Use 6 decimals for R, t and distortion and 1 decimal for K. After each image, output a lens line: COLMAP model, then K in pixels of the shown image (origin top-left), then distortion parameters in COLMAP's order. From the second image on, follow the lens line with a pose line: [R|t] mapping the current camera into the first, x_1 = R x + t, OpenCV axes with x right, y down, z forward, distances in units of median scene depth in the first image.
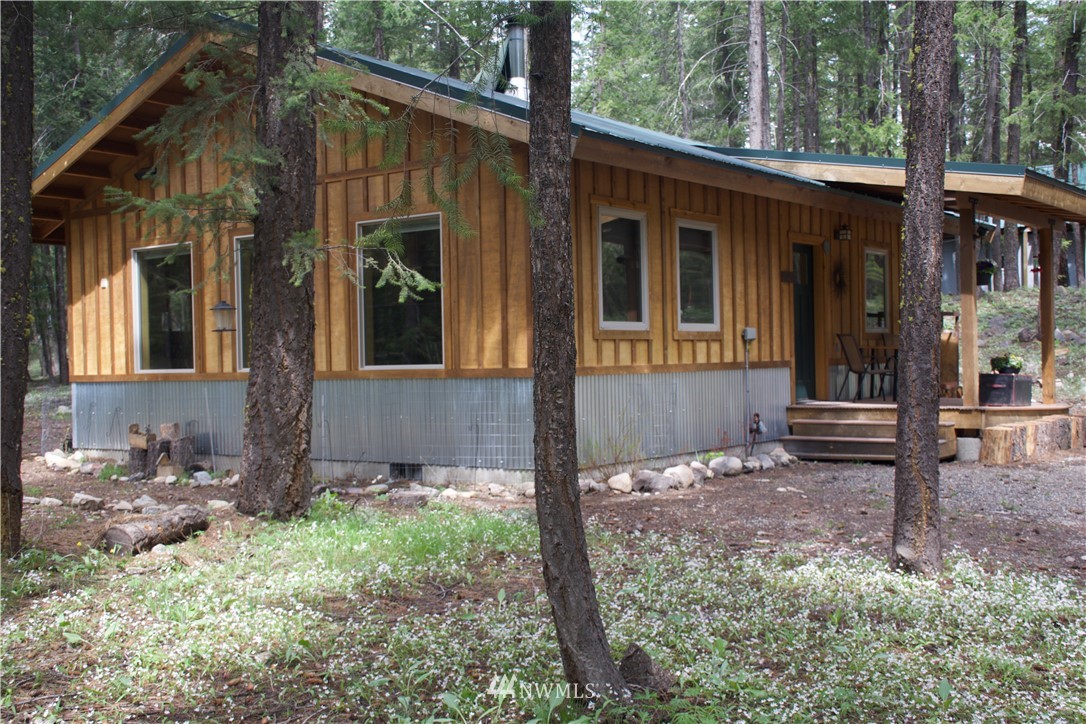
lens RADIAL K [[1233.8, 0, 543.2], [0, 1233.8, 364.6], [0, 0, 1]] dist [0.028754, 0.000000]
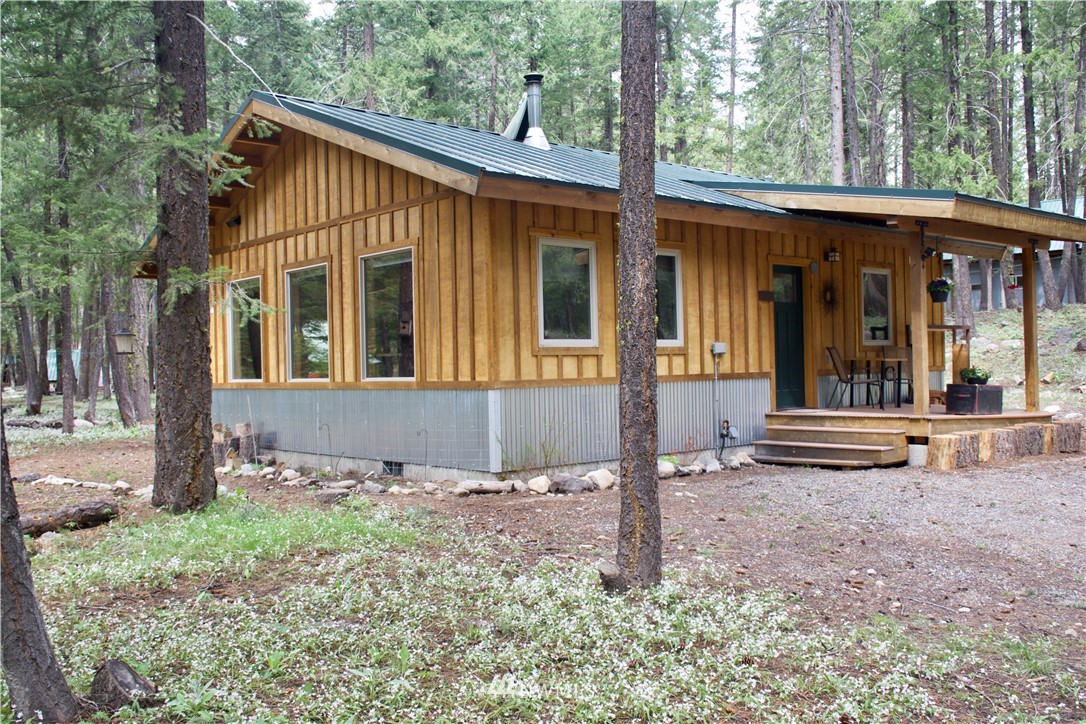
lens RADIAL K [[1021.2, 0, 542.9], [0, 1021.2, 361.4], [0, 0, 1]] dist [-0.056467, 0.000000]
pose [[0.978764, -0.002348, -0.204978, 0.207897], [0.001186, 0.999983, -0.005793, -0.008385], [0.204988, 0.005427, 0.978749, 0.077001]]
